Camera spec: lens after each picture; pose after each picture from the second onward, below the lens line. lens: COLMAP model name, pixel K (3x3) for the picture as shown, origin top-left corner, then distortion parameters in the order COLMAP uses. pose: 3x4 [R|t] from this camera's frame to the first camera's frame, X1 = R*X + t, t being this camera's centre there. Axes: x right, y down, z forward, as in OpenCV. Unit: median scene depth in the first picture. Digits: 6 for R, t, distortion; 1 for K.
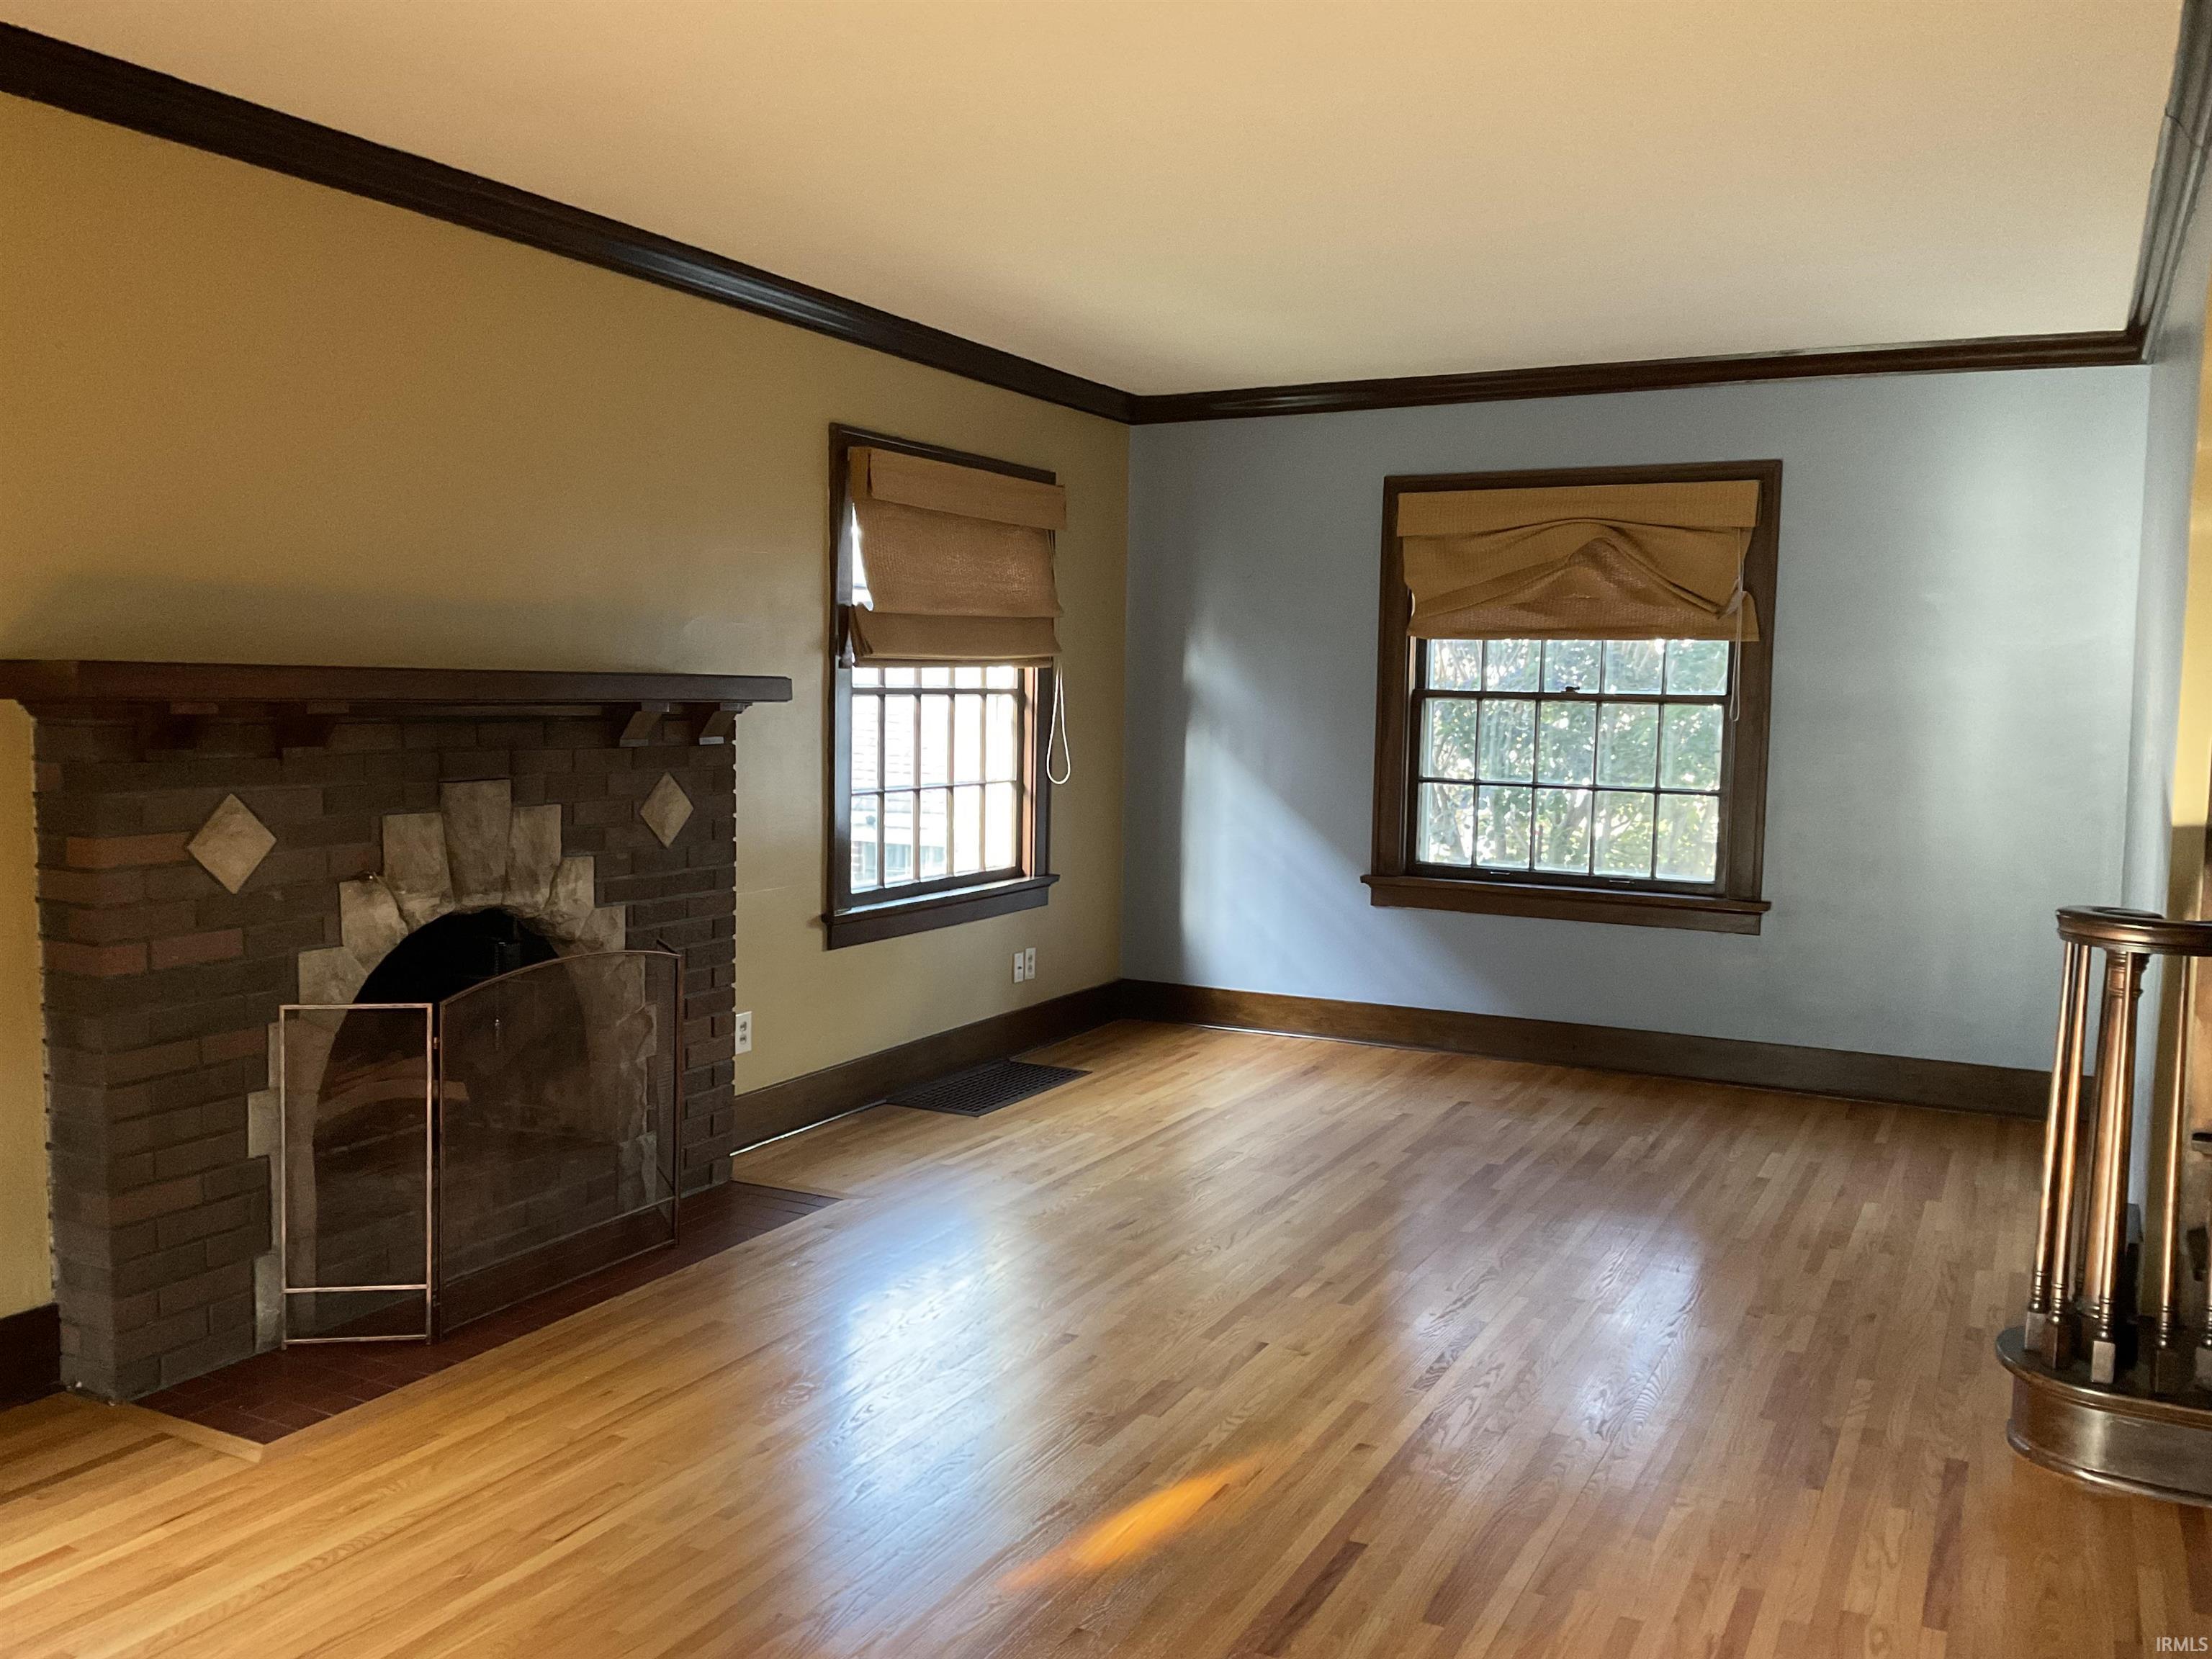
lens RADIAL K [[1857.1, 0, 1096.1], [0, 1857.1, 823.8], [0, 0, 1]] dist [0.014029, -0.010588]
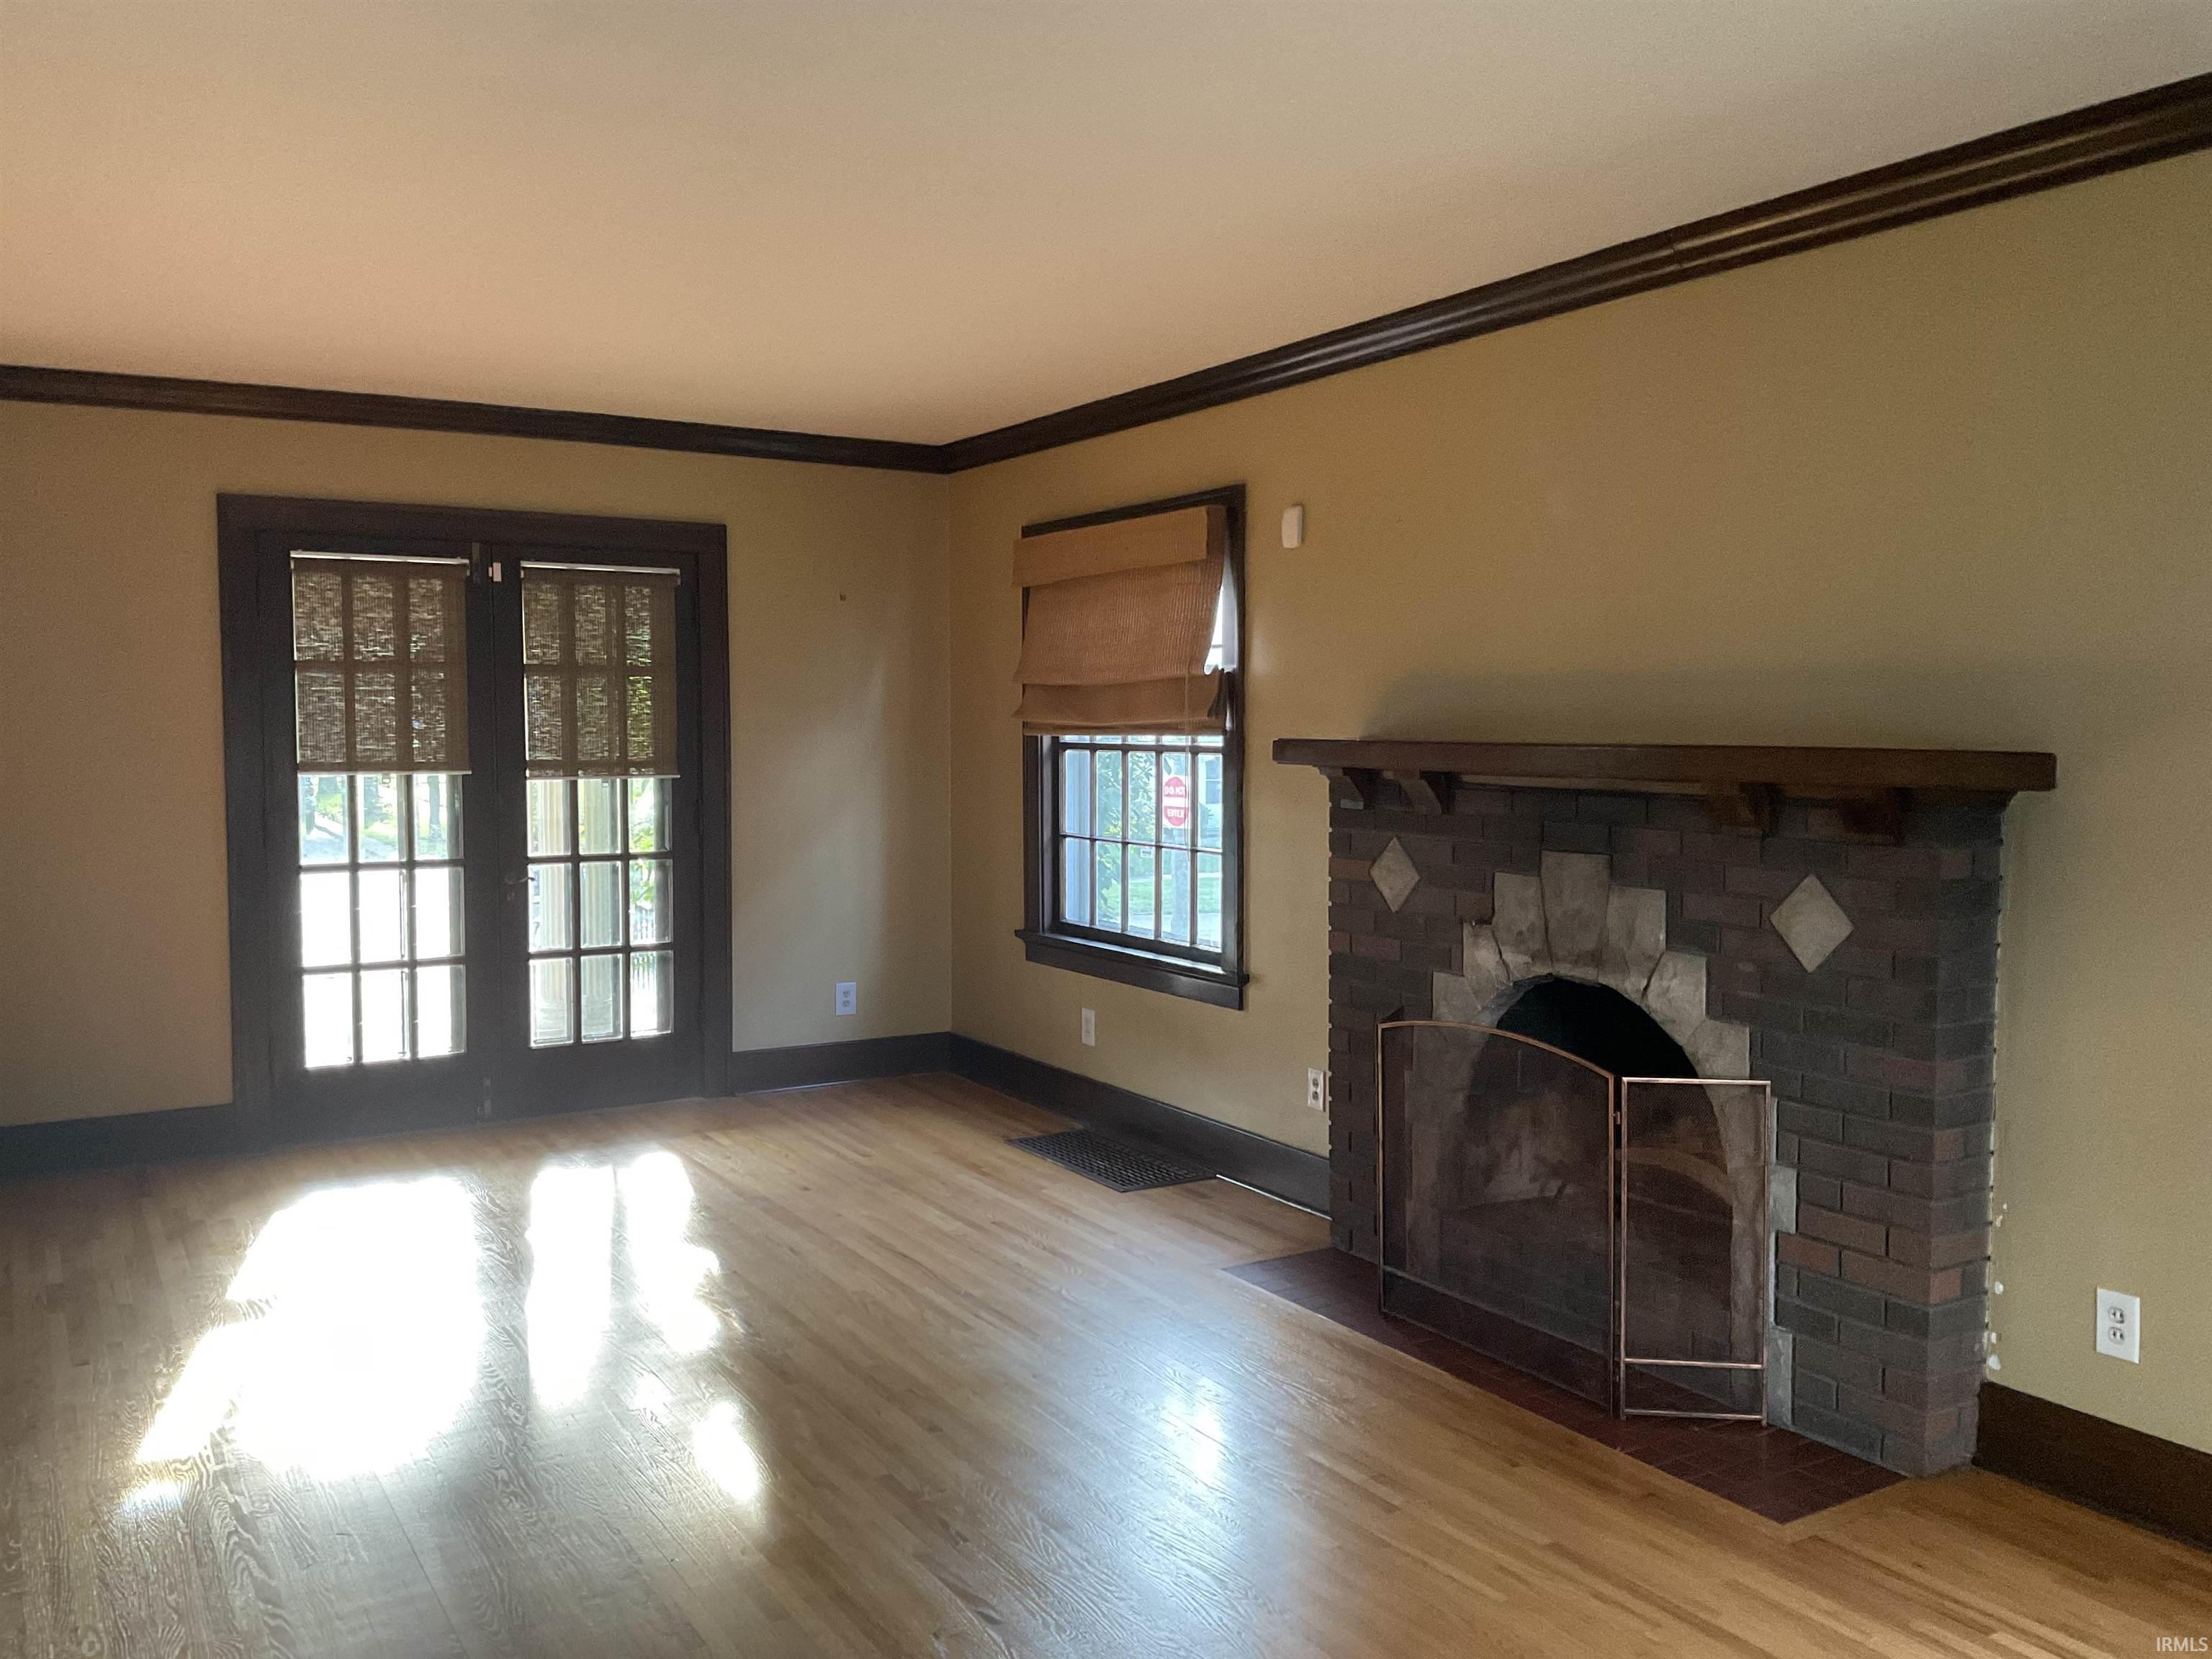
lens RADIAL K [[1857.1, 0, 1099.4], [0, 1857.1, 832.6], [0, 0, 1]] dist [0.014029, -0.010588]
pose [[-0.538585, 0.012939, -0.842472, 0.674489], [-0.093286, 0.992819, 0.074885, -0.086998], [0.837391, 0.118923, -0.533511, 1.341615]]
